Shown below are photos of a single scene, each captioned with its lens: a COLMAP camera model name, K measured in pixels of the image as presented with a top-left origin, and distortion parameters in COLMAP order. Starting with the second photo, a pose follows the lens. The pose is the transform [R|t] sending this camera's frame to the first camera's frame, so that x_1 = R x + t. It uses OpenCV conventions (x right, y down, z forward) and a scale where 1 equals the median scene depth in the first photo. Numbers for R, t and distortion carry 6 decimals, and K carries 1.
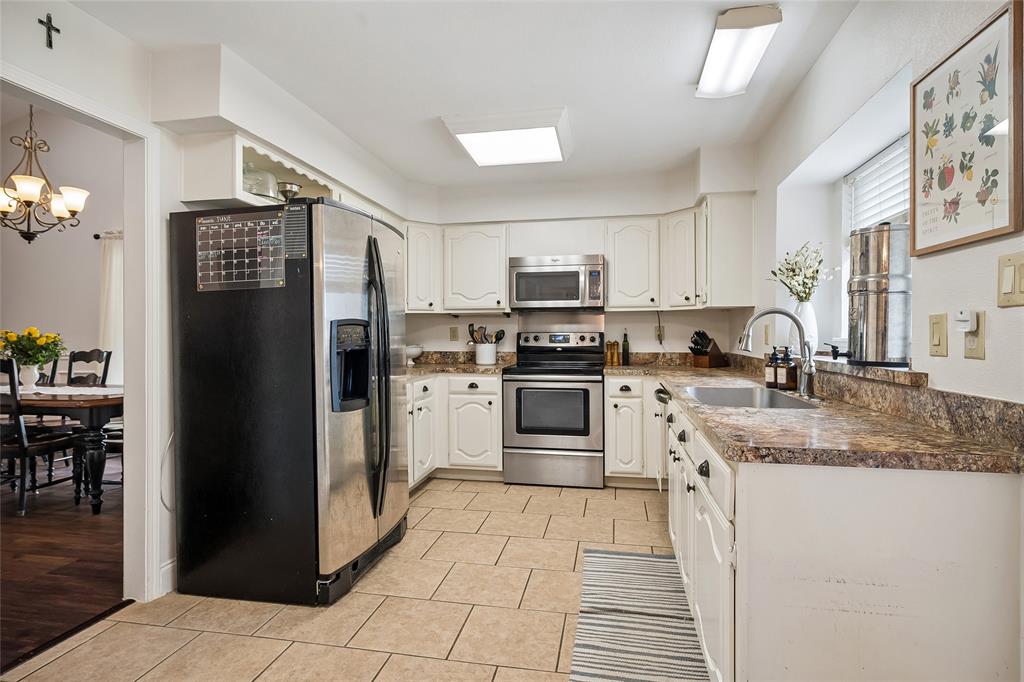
lens RADIAL K [[529.3, 0, 506.2], [0, 529.3, 331.5], [0, 0, 1]] dist [-0.002657, -0.000639]
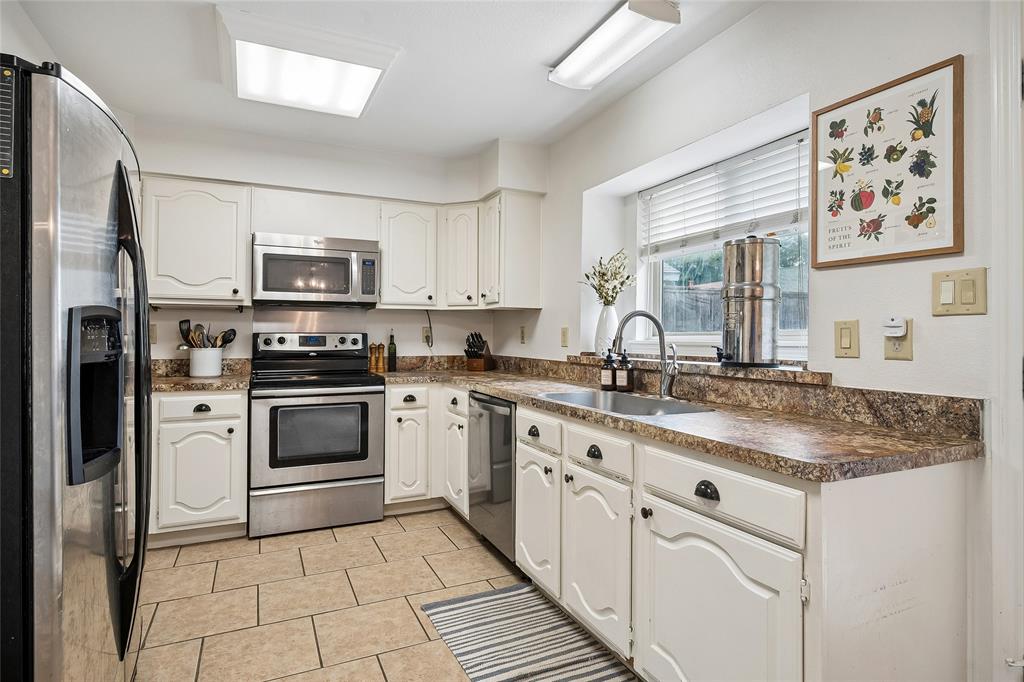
lens RADIAL K [[547.2, 0, 511.5], [0, 547.2, 325.5], [0, 0, 1]] dist [-0.001662, -0.000459]
pose [[0.807135, 0.015439, 0.590165, -0.188202], [-0.008170, 0.999854, -0.014984, 0.000552], [-0.590310, 0.007273, 0.807144, 0.201076]]
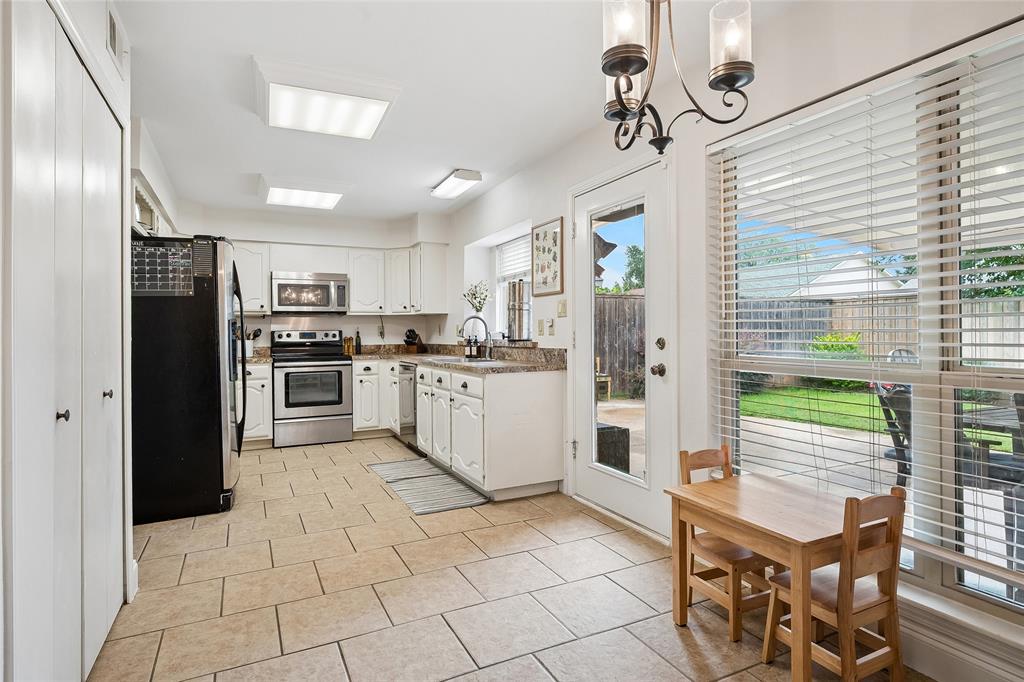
lens RADIAL K [[529.3, 0, 506.2], [0, 529.3, 331.5], [0, 0, 1]] dist [-0.002657, -0.000639]
pose [[0.794060, -0.003345, 0.607831, -0.389141], [0.006732, 0.999972, -0.003292, 0.014816], [-0.607802, 0.006706, 0.794060, -0.417429]]
